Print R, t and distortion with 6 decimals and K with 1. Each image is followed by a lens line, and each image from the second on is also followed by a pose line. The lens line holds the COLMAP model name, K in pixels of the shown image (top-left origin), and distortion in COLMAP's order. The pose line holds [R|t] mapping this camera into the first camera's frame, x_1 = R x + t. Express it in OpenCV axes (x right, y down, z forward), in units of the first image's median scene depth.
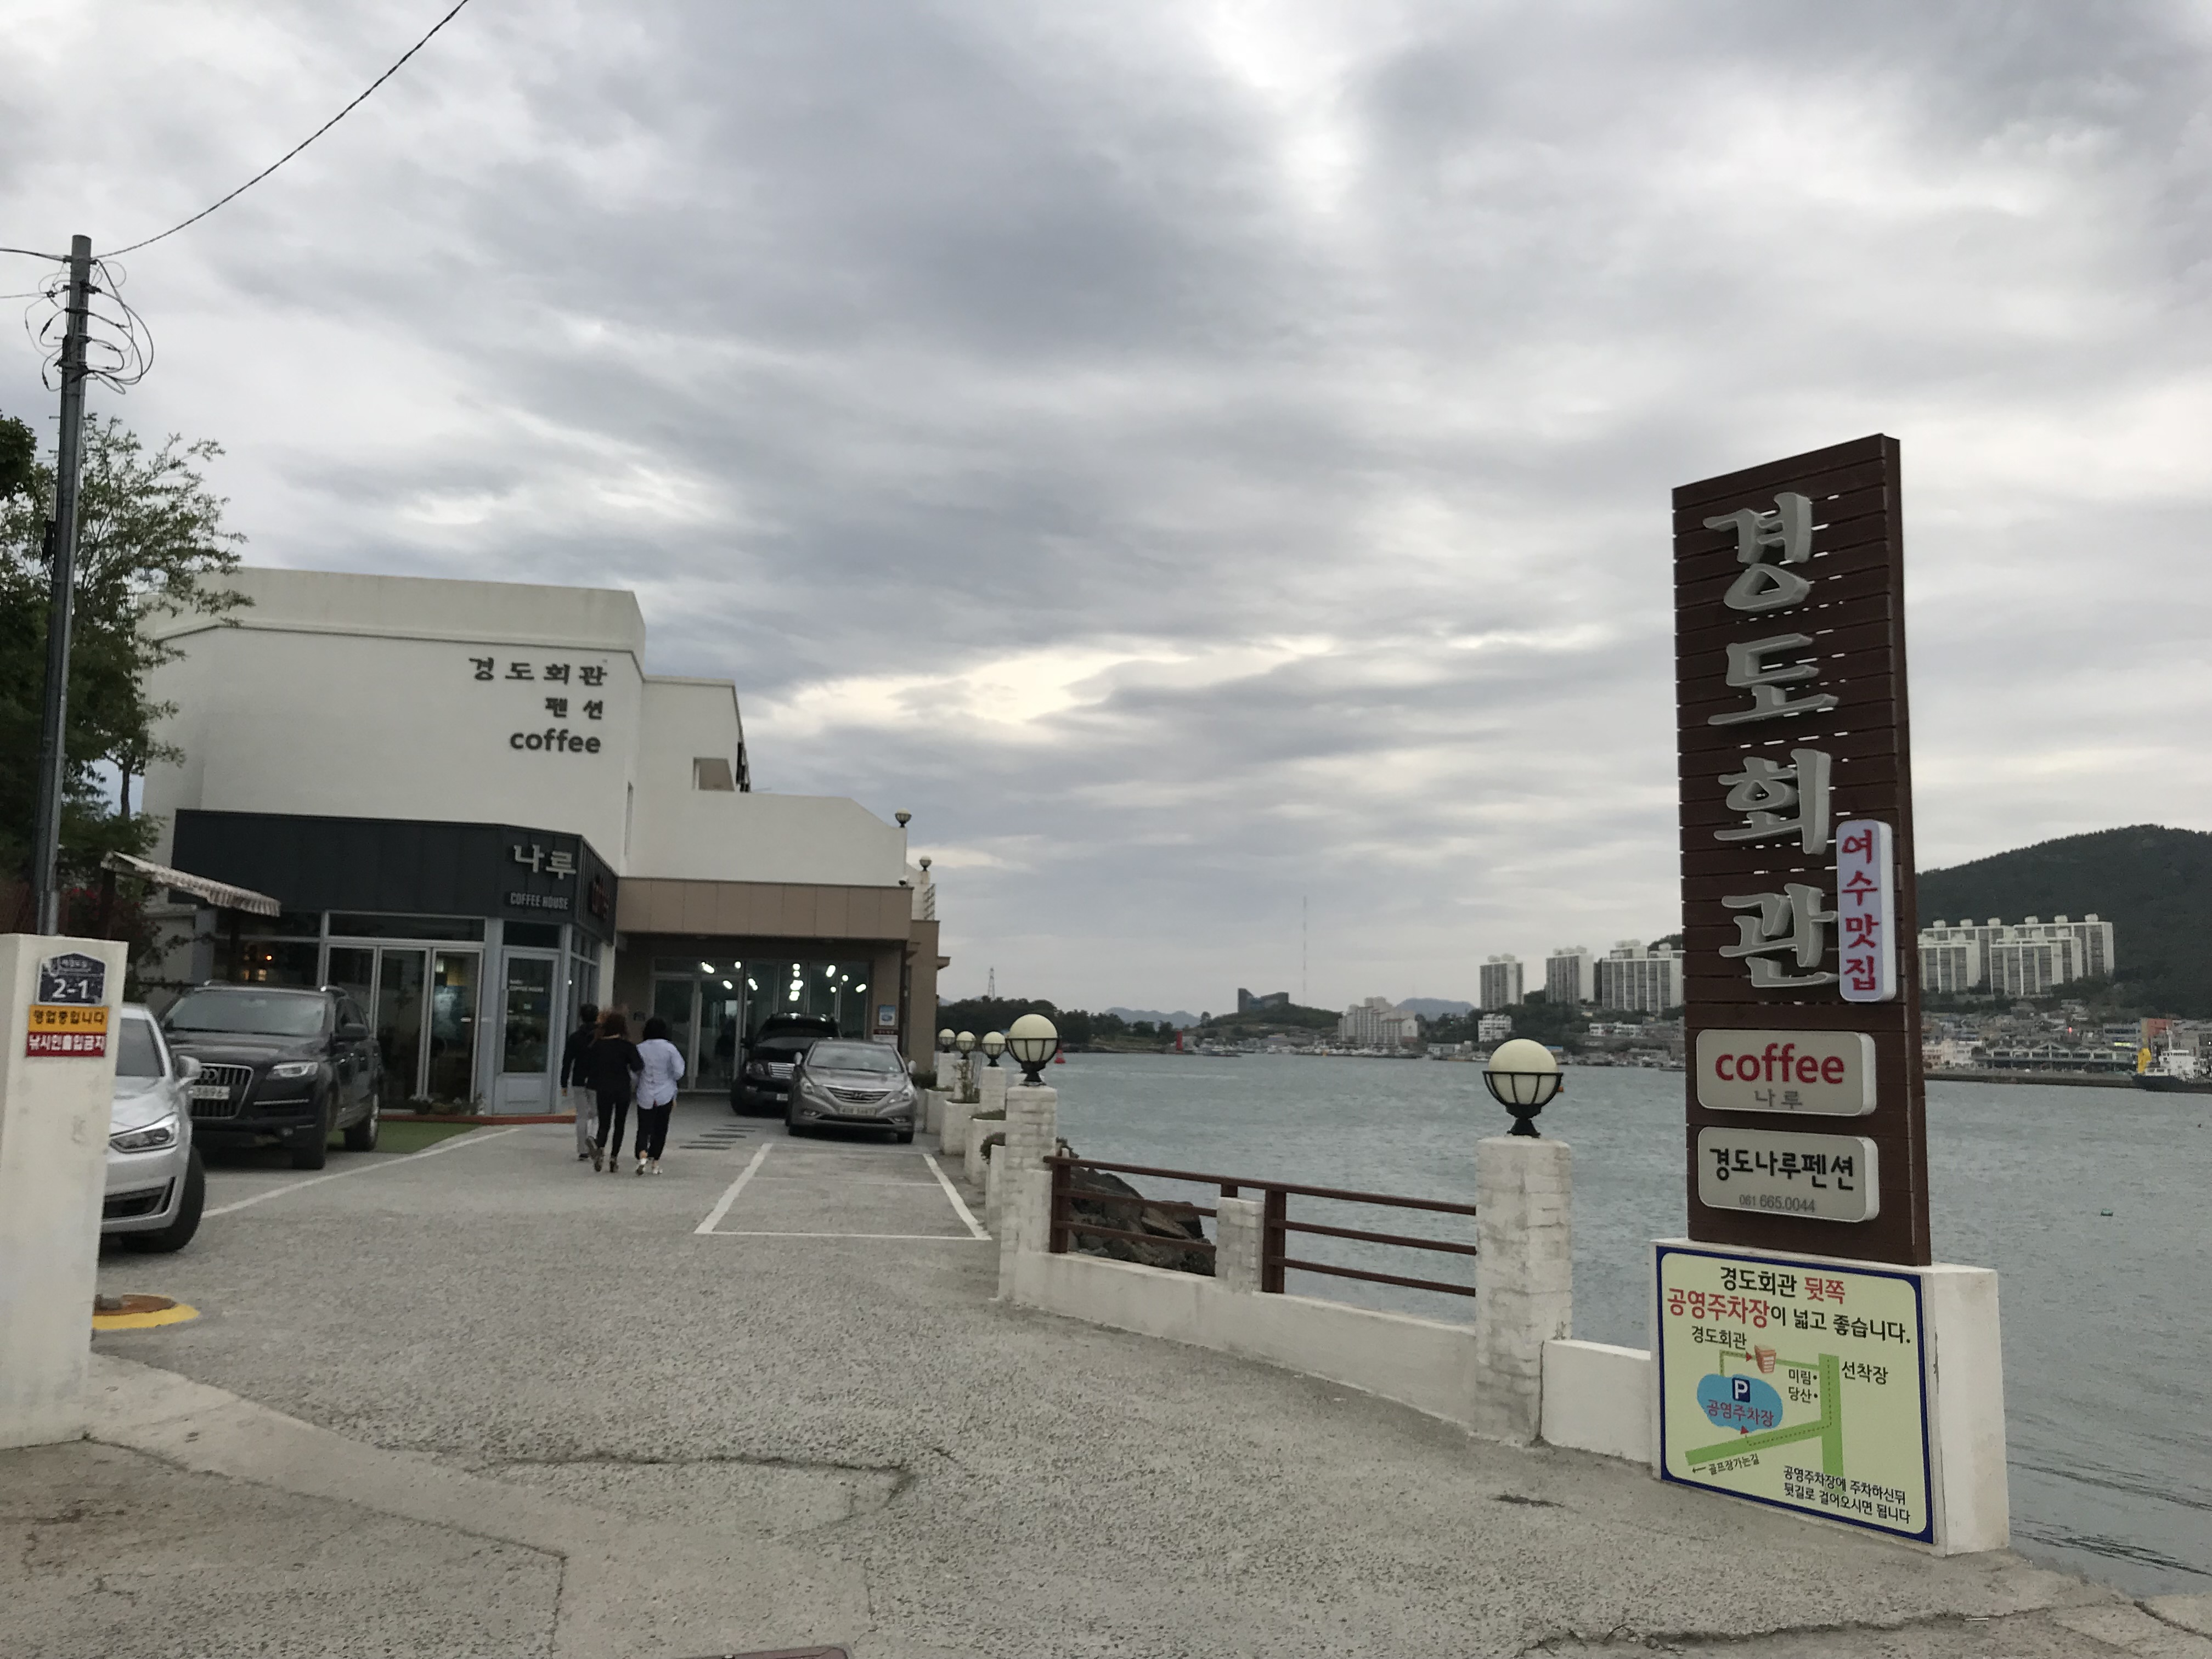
lens RADIAL K [[1840.1, 0, 1106.0], [0, 1840.1, 829.5], [0, 0, 1]] dist [0.002667, 0.002889]
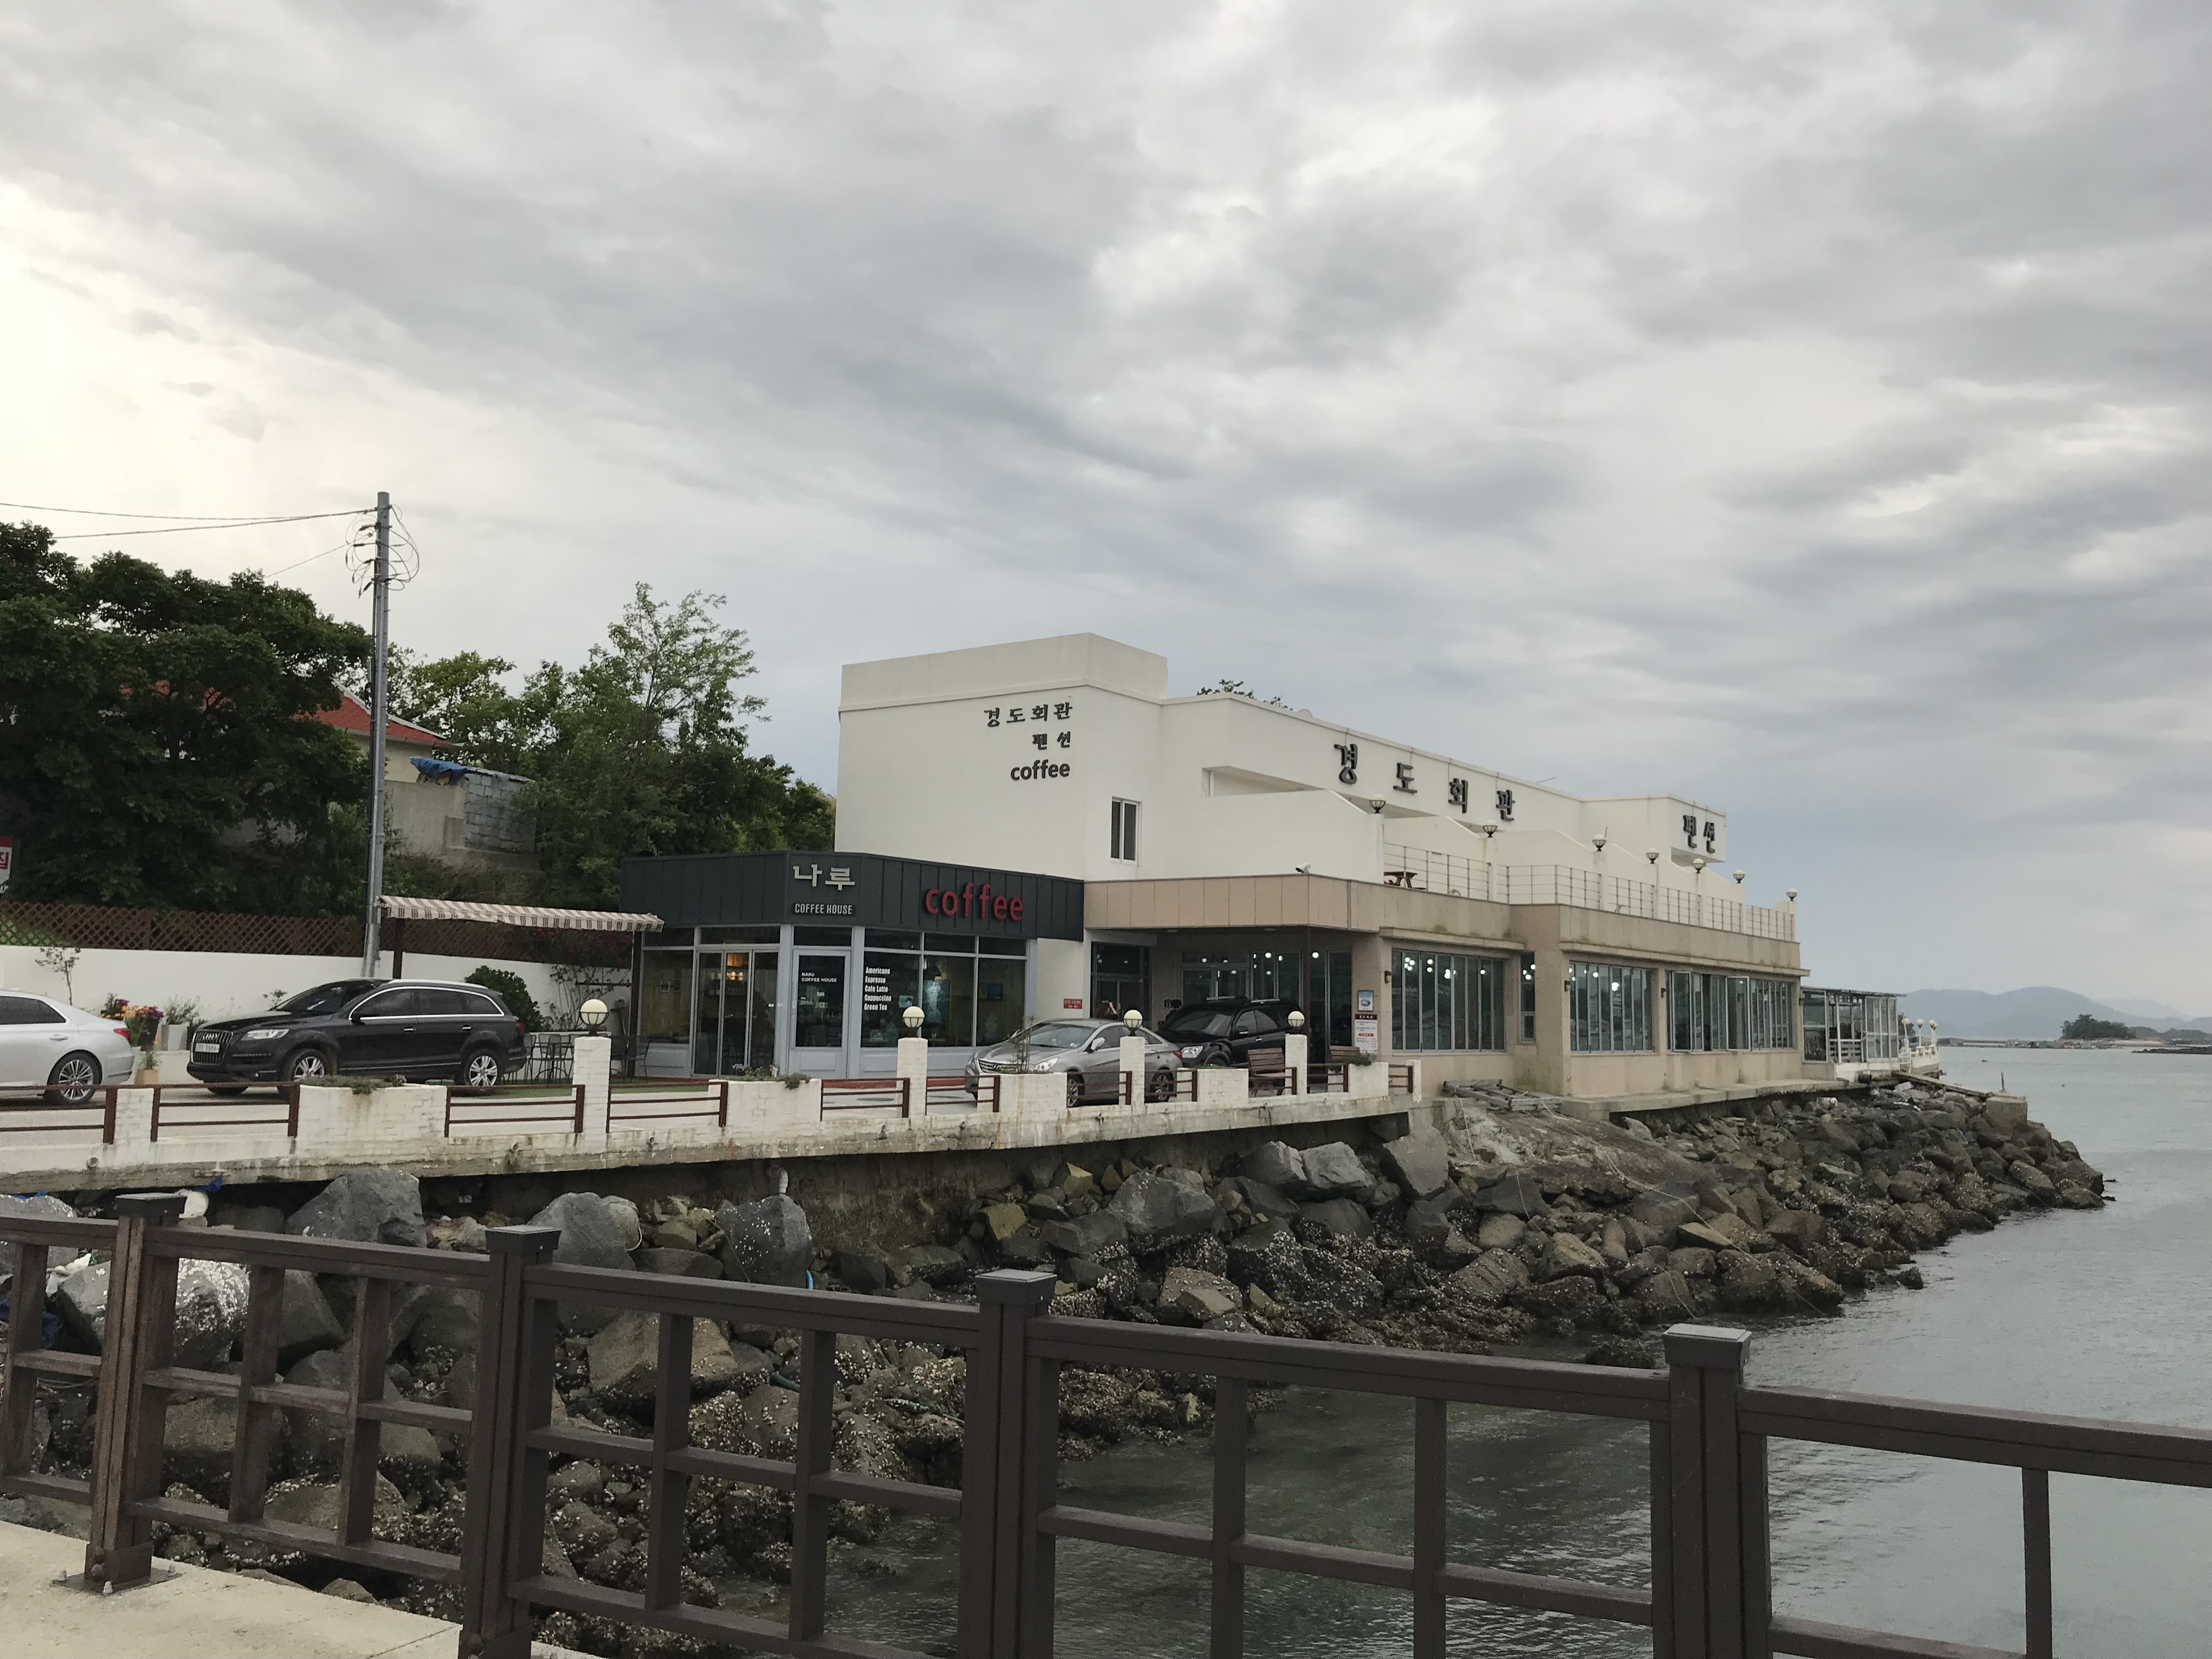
lens RADIAL K [[1855.0, 0, 1106.0], [0, 1855.0, 829.5], [0, 0, 1]] dist [0.061543, 0.003008]
pose [[0.722966, -0.087805, -0.685281, 0.538627], [0.085120, 0.995654, -0.037772, 0.037742], [0.685620, -0.031024, 0.727298, 0.164807]]
